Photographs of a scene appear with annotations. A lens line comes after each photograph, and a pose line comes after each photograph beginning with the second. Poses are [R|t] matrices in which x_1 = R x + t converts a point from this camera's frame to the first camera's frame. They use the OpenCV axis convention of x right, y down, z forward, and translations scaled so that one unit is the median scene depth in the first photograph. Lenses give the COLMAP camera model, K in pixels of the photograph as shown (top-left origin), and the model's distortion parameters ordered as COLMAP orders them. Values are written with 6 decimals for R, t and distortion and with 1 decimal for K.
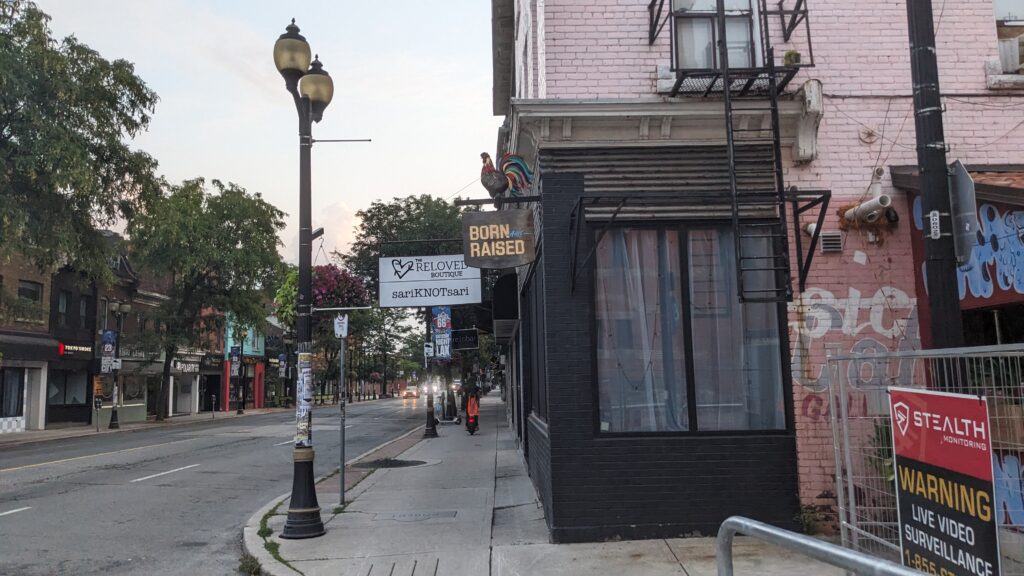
lens RADIAL K [[809.8, 0, 513.2], [0, 809.8, 286.7], [0, 0, 1]] dist [-0.011334, -0.004881]
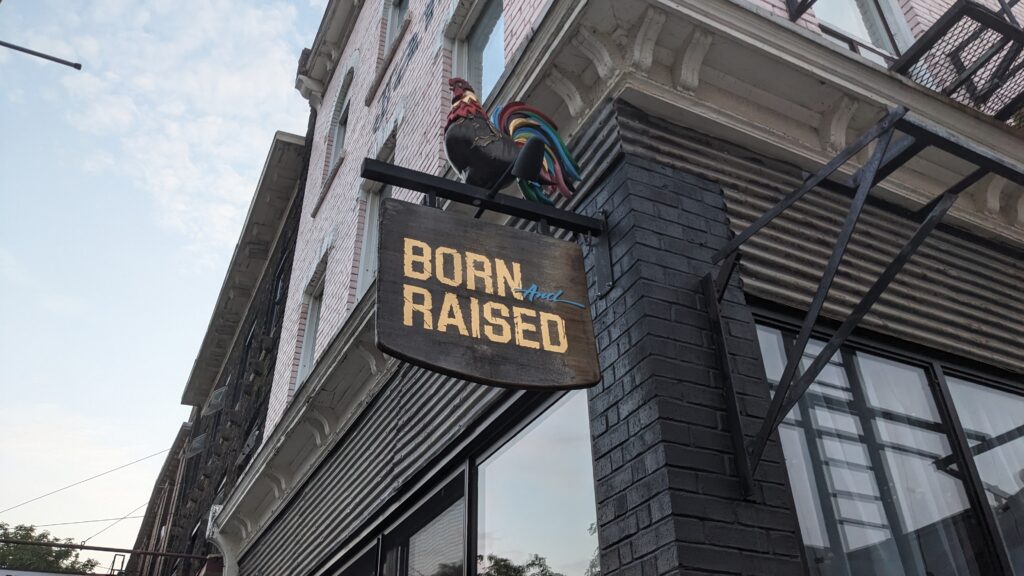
lens RADIAL K [[809.8, 0, 512.1], [0, 809.8, 287.6], [0, 0, 1]] dist [-0.011334, -0.004881]
pose [[0.903682, 0.240257, 0.354452, -0.120975], [-0.053294, 0.884432, -0.463616, 0.081067], [-0.424876, 0.400071, 0.812049, 0.745158]]
